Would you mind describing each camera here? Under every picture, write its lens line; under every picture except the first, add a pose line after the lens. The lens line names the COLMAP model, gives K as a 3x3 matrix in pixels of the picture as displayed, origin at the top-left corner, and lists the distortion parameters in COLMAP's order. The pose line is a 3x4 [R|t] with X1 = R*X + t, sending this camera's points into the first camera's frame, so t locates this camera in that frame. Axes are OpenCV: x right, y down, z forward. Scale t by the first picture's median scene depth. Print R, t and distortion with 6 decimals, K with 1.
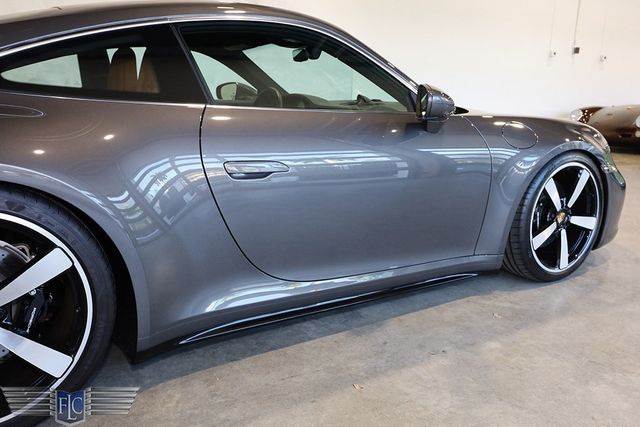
lens RADIAL K [[547.6, 0, 321.6], [0, 547.6, 217.9], [0, 0, 1]] dist [0.004992, -0.001529]
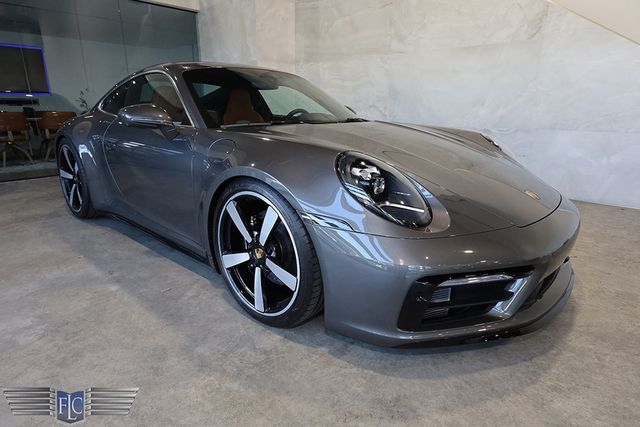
lens RADIAL K [[371.0, 0, 319.0], [0, 371.0, 212.9], [0, 0, 1]] dist [0.001418, 0.001099]
pose [[0.266581, 0.249708, -0.930903, 1.237013], [-0.222048, 0.955785, 0.192794, -0.245703], [0.937886, 0.155310, 0.310241, 1.108666]]
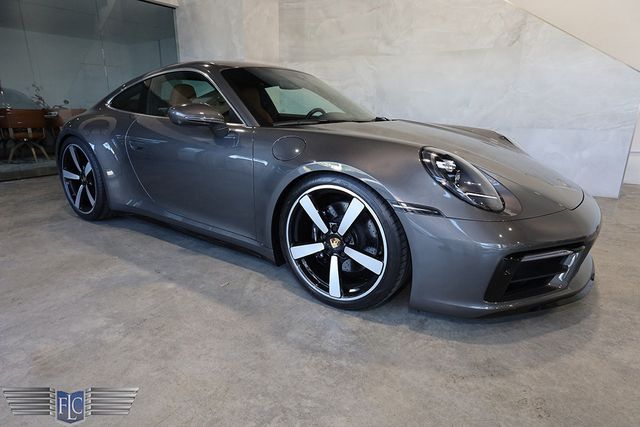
lens RADIAL K [[370.5, 0, 321.6], [0, 370.5, 213.1], [0, 0, 1]] dist [0.002681, 0.001123]
pose [[0.387982, 0.242860, -0.889095, 1.214748], [-0.216513, 0.961680, 0.168206, -0.188044], [0.895875, 0.127239, 0.425697, 0.868737]]
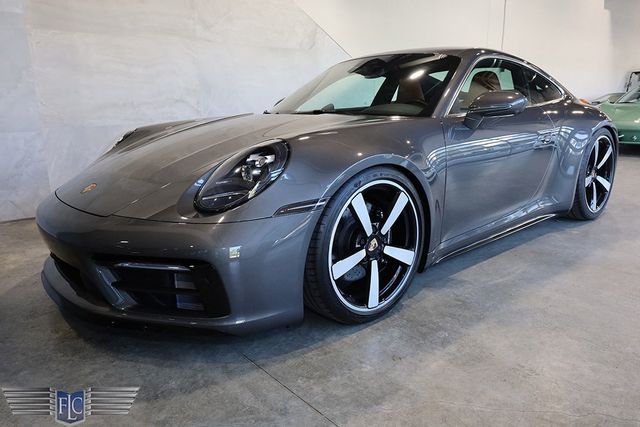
lens RADIAL K [[470.8, 0, 317.7], [0, 470.8, 214.7], [0, 0, 1]] dist [0.001708, 0.000528]
pose [[0.990183, -0.061032, 0.125751, -0.703121], [0.061198, 0.998122, 0.002547, 0.110014], [-0.125670, 0.005174, 0.992059, -0.441979]]
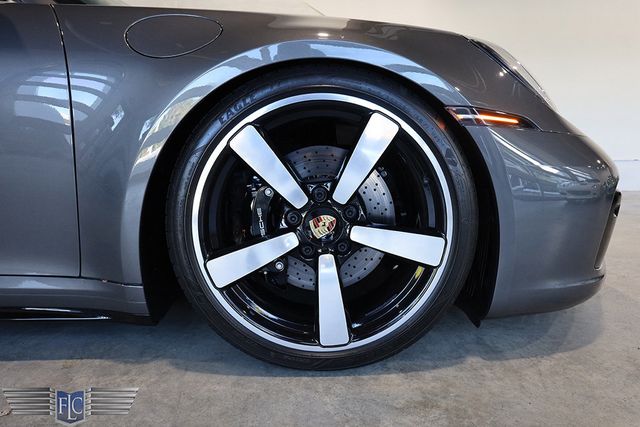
lens RADIAL K [[396.4, 0, 320.0], [0, 396.4, 213.5], [0, 0, 1]] dist [-0.000590, 0.000200]
pose [[0.852407, 0.051226, -0.520364, 0.741816], [-0.104498, 0.991802, -0.073542, 0.015524], [0.512331, 0.117064, 0.850772, 0.902561]]
